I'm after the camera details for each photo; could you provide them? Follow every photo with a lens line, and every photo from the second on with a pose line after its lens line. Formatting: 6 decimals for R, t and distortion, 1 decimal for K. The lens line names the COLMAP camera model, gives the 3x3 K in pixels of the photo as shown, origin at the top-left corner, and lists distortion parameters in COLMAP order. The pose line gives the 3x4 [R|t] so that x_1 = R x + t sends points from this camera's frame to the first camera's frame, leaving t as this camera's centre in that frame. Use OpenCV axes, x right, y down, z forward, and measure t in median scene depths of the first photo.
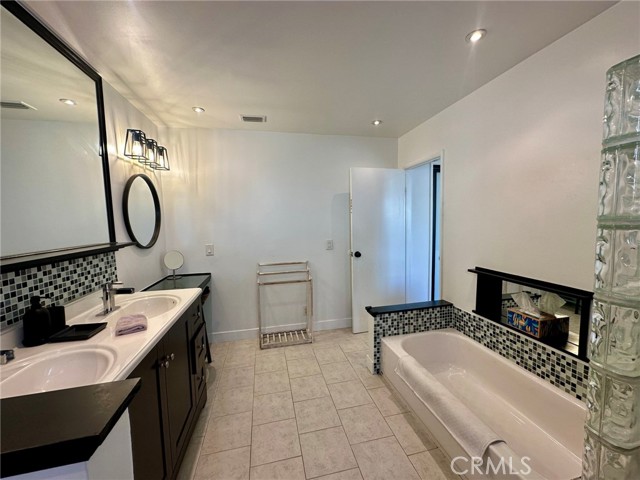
lens RADIAL K [[253.5, 0, 319.6], [0, 253.5, 239.0], [0, 0, 1]] dist [-0.003803, 0.000206]
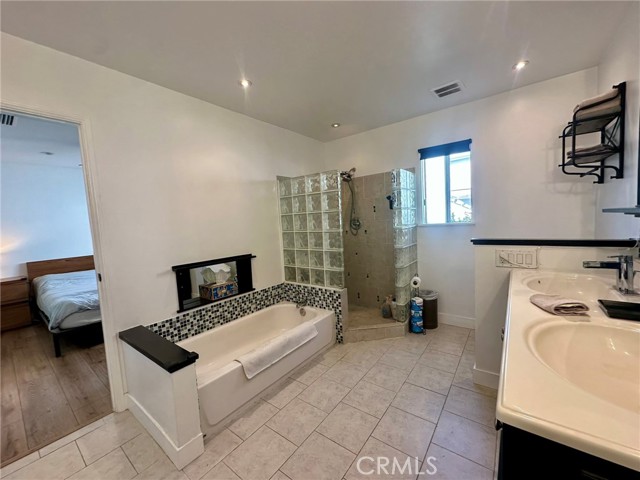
lens RADIAL K [[253.5, 0, 323.3], [0, 253.5, 241.6], [0, 0, 1]] dist [-0.003803, 0.000206]
pose [[-0.645835, -0.008374, 0.763431, -0.626719], [0.126251, 0.985002, 0.117609, -0.031303], [-0.752966, 0.172340, -0.635092, 1.459707]]
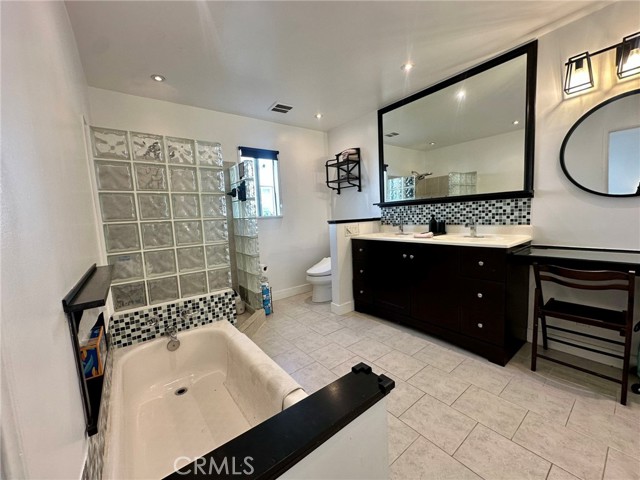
lens RADIAL K [[253.5, 0, 317.7], [0, 253.5, 241.6], [0, 0, 1]] dist [-0.003803, 0.000206]
pose [[-0.906468, 0.109881, -0.407727, 0.571648], [0.037537, 0.982697, 0.181379, -0.000444], [0.420602, 0.149109, -0.894908, 1.740829]]
